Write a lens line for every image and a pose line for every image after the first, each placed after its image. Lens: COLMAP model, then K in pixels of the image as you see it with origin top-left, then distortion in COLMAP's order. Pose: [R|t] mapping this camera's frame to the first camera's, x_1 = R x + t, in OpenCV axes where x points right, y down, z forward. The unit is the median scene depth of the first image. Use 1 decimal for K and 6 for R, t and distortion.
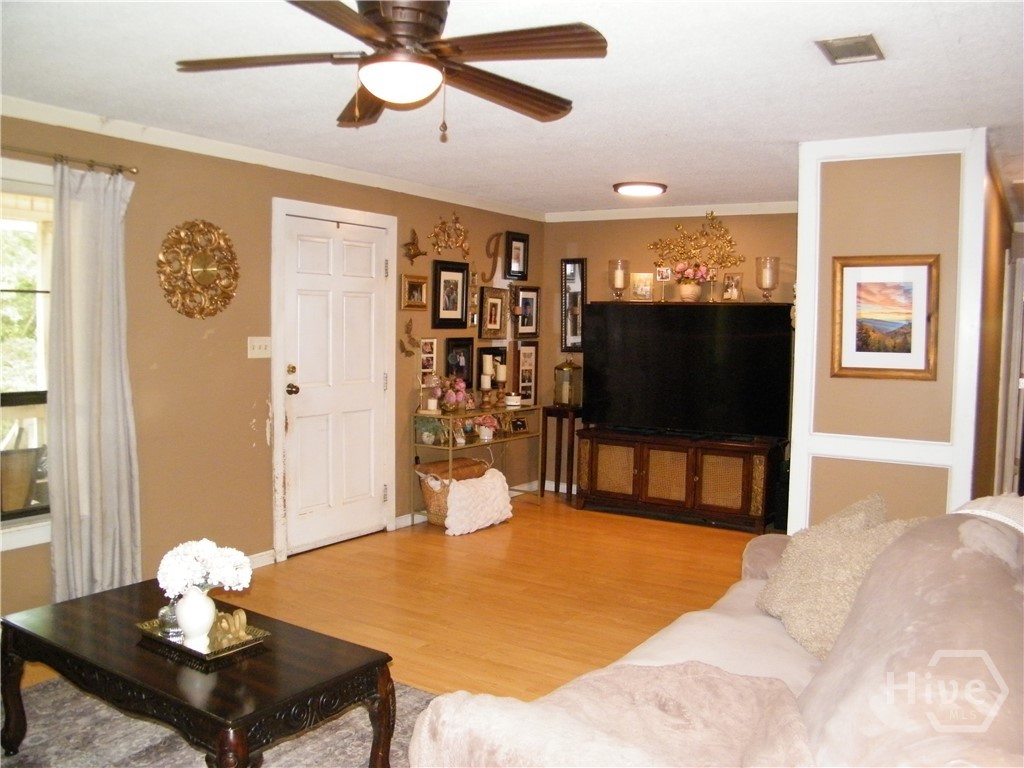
lens RADIAL K [[866.5, 0, 511.0], [0, 866.5, 382.4], [0, 0, 1]] dist [-0.186567, 0.147459]
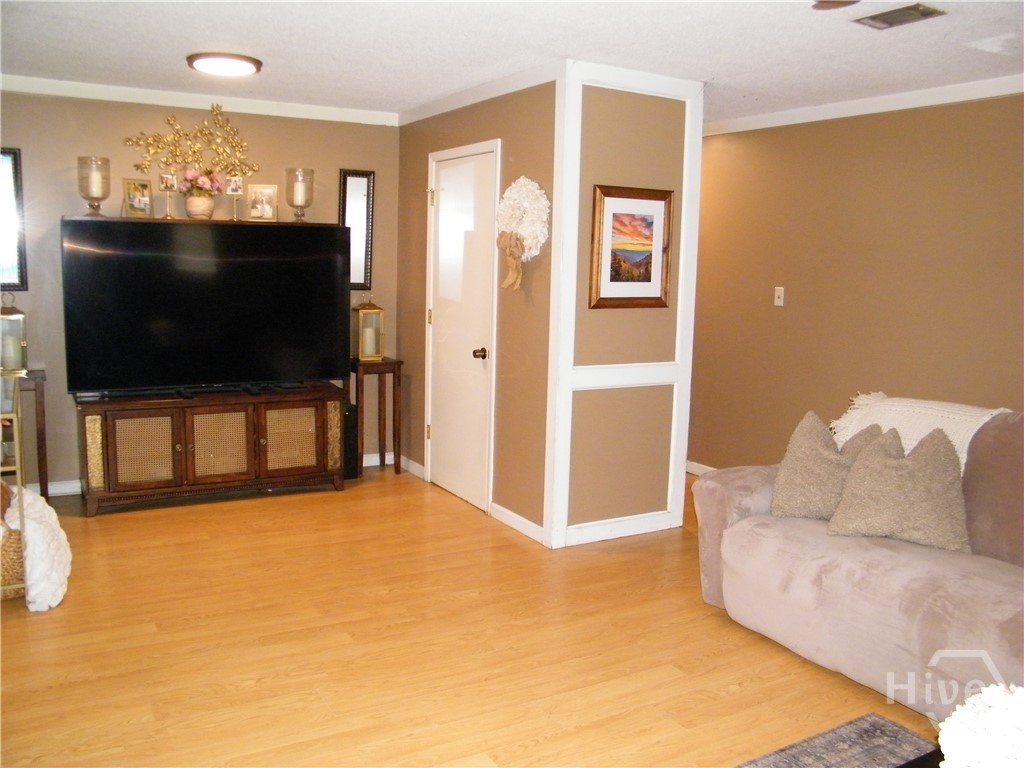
lens RADIAL K [[866.5, 0, 511.0], [0, 866.5, 382.4], [0, 0, 1]] dist [-0.186567, 0.147459]
pose [[0.447533, -0.131488, 0.884548, -0.567956], [0.039948, 0.991083, 0.127113, -0.052869], [-0.893375, -0.021551, 0.448795, 0.638699]]
